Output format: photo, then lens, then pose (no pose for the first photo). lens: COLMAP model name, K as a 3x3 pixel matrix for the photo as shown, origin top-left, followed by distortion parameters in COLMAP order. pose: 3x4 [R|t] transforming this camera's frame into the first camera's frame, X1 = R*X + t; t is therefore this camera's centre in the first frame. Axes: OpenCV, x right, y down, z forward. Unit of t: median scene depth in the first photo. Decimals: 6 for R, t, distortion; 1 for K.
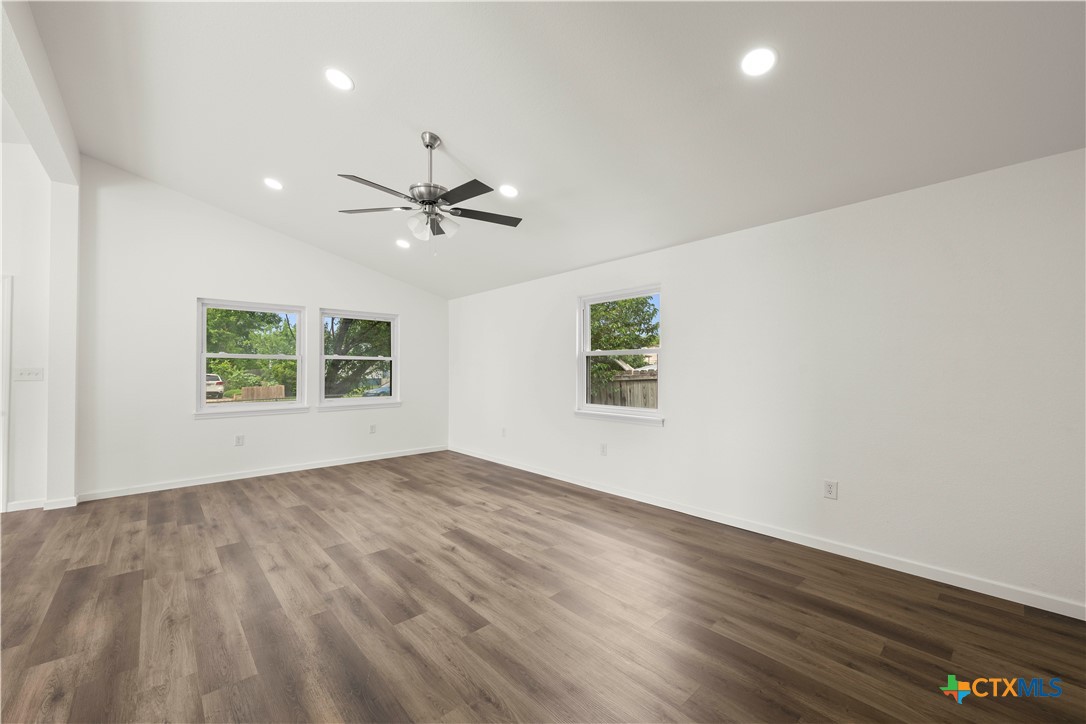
lens RADIAL K [[428.9, 0, 546.2], [0, 428.9, 369.9], [0, 0, 1]] dist [0.001036, -0.000625]
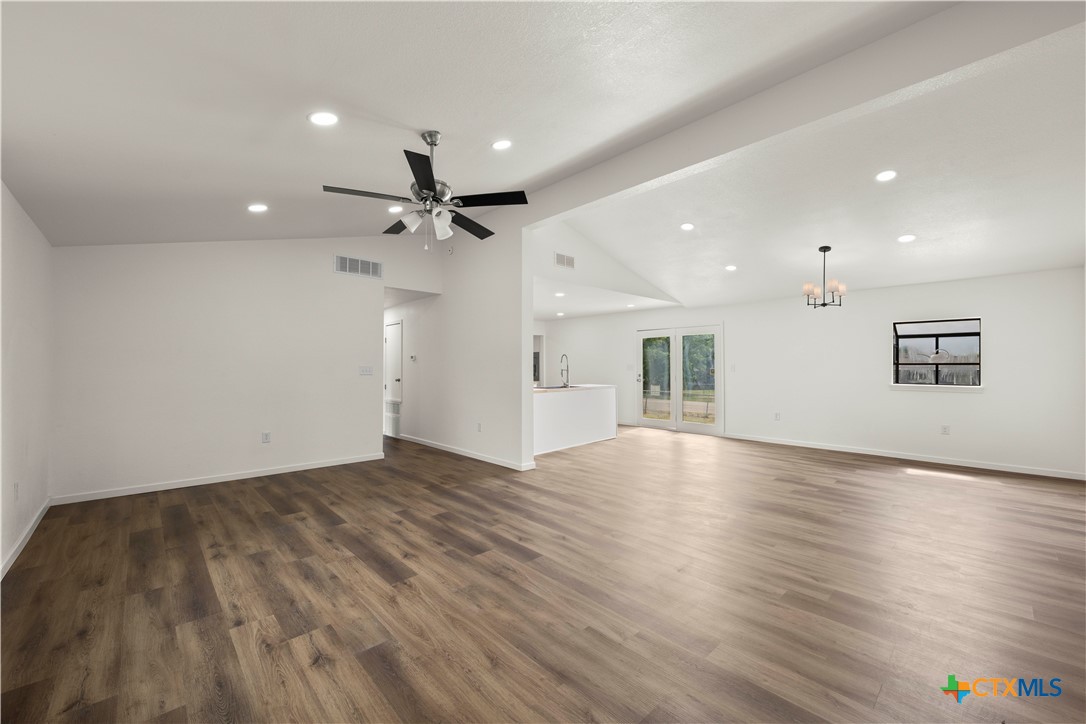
lens RADIAL K [[428.9, 0, 549.6], [0, 428.9, 361.1], [0, 0, 1]] dist [0.001036, -0.000625]
pose [[-0.999682, -0.001489, -0.025193, -0.434418], [-0.001042, 0.999842, -0.017754, 0.000288], [0.025215, -0.017722, -0.999525, 1.671055]]
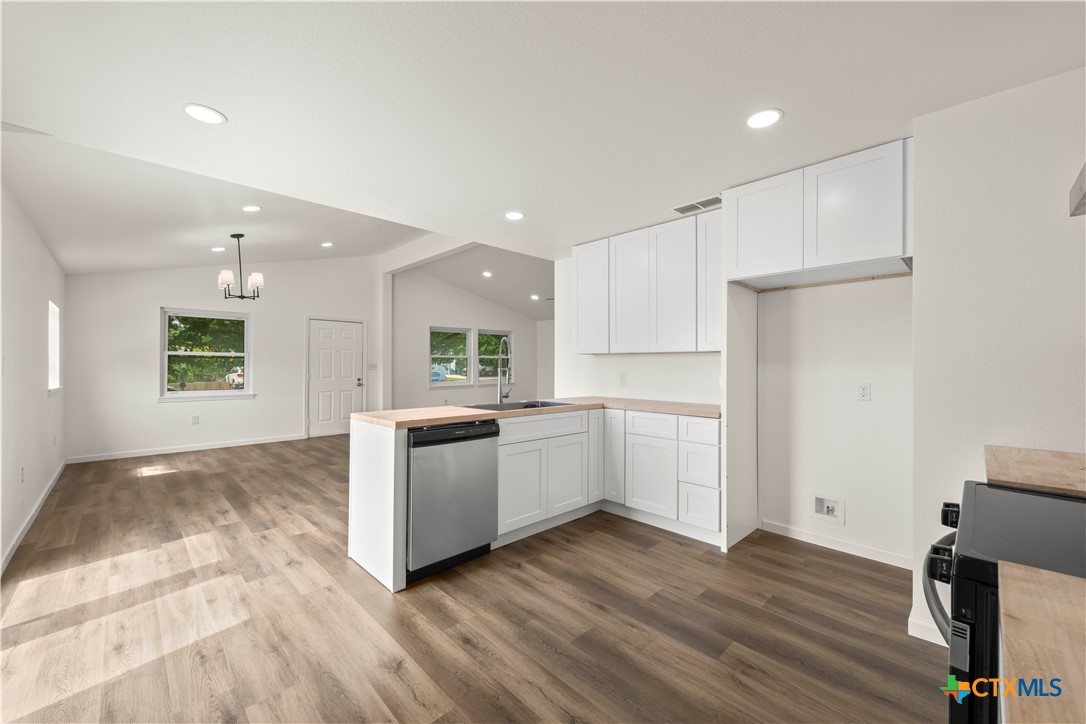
lens RADIAL K [[428.9, 0, 548.8], [0, 428.9, 362.4], [0, 0, 1]] dist [0.001036, -0.000625]
pose [[0.999124, -0.002842, 0.041751, -0.488954], [0.002834, 0.999996, 0.000259, -0.008097], [-0.041751, -0.000140, 0.999128, -1.234226]]
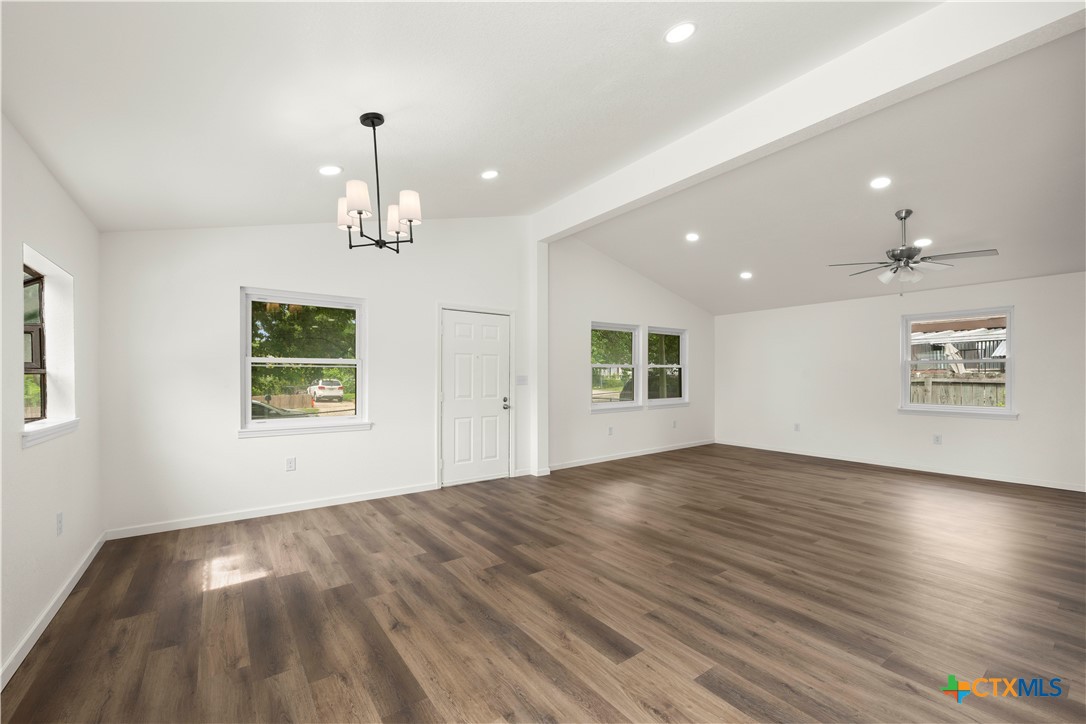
lens RADIAL K [[444.6, 0, 545.5], [0, 444.6, 380.3], [0, 0, 1]] dist [-0.008295, -0.000641]
pose [[0.994632, -0.002013, -0.103458, -1.086783], [0.003395, 0.999907, 0.013188, -0.008555], [0.103422, -0.013469, 0.994546, -0.490164]]
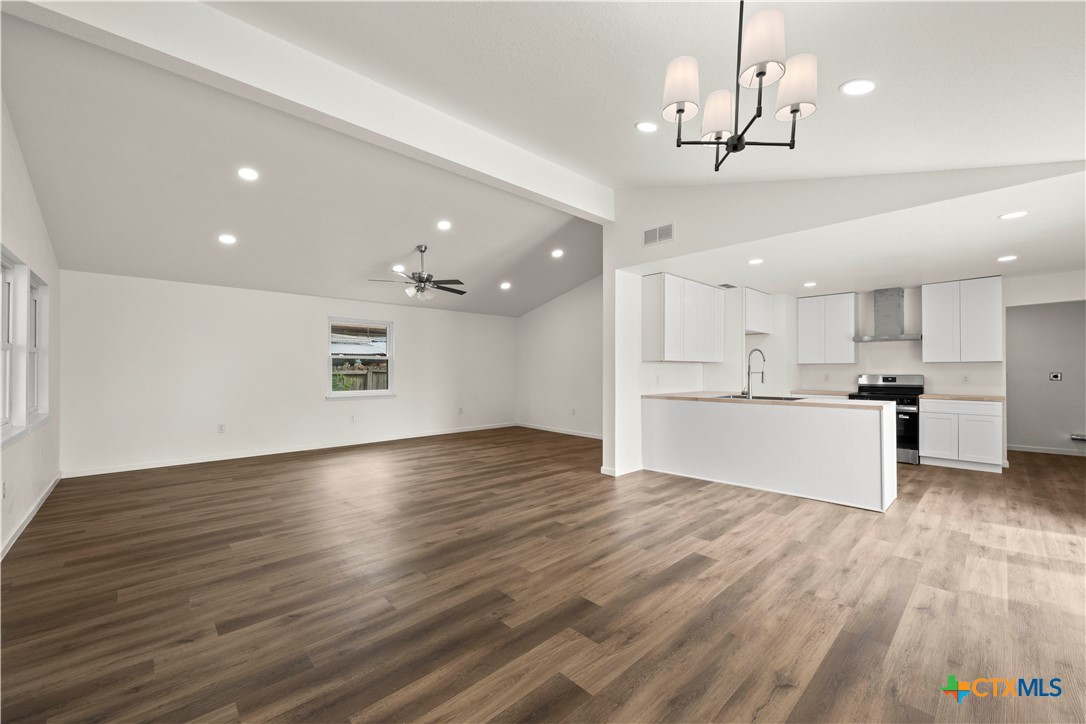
lens RADIAL K [[428.9, 0, 549.0], [0, 428.9, 369.4], [0, 0, 1]] dist [0.001036, -0.000625]
pose [[-0.017954, -0.004397, 0.999829, -1.840482], [-0.004260, 0.999982, 0.004321, -0.005942], [-0.999830, -0.004182, -0.017972, 0.386477]]
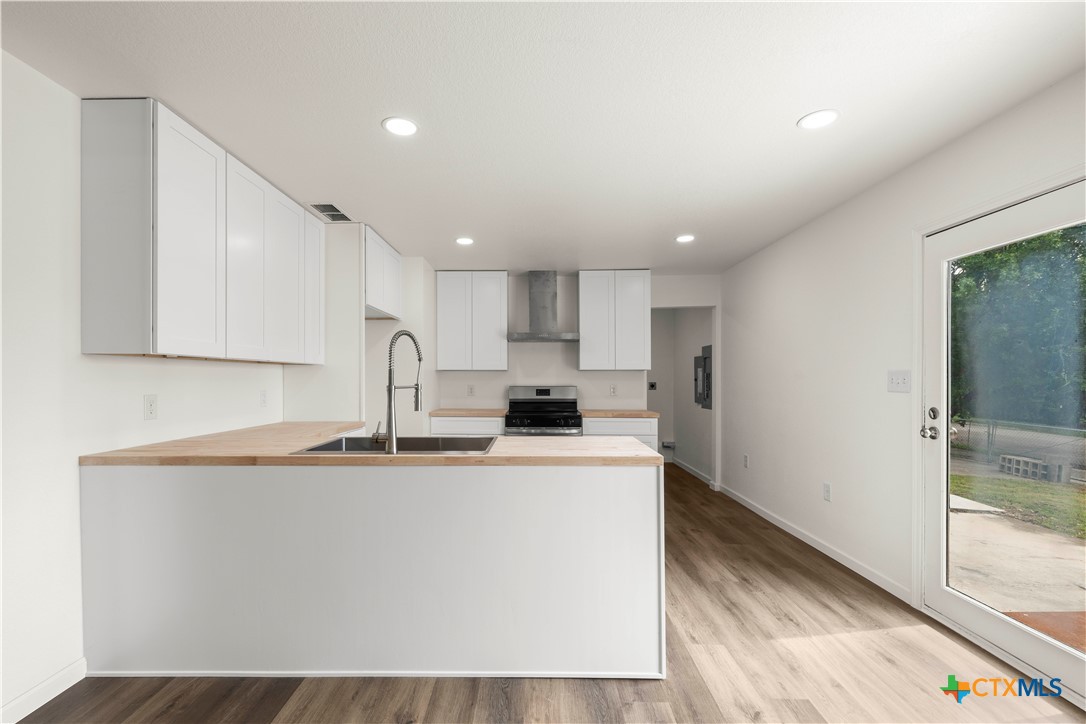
lens RADIAL K [[481.1, 0, 522.5], [0, 481.1, 380.5], [0, 0, 1]] dist [-0.001742, -0.000161]
pose [[-0.718943, -0.009332, 0.695007, -1.084170], [-0.008116, 0.999954, 0.005032, -0.005772], [-0.695022, -0.002023, -0.718986, 0.071293]]
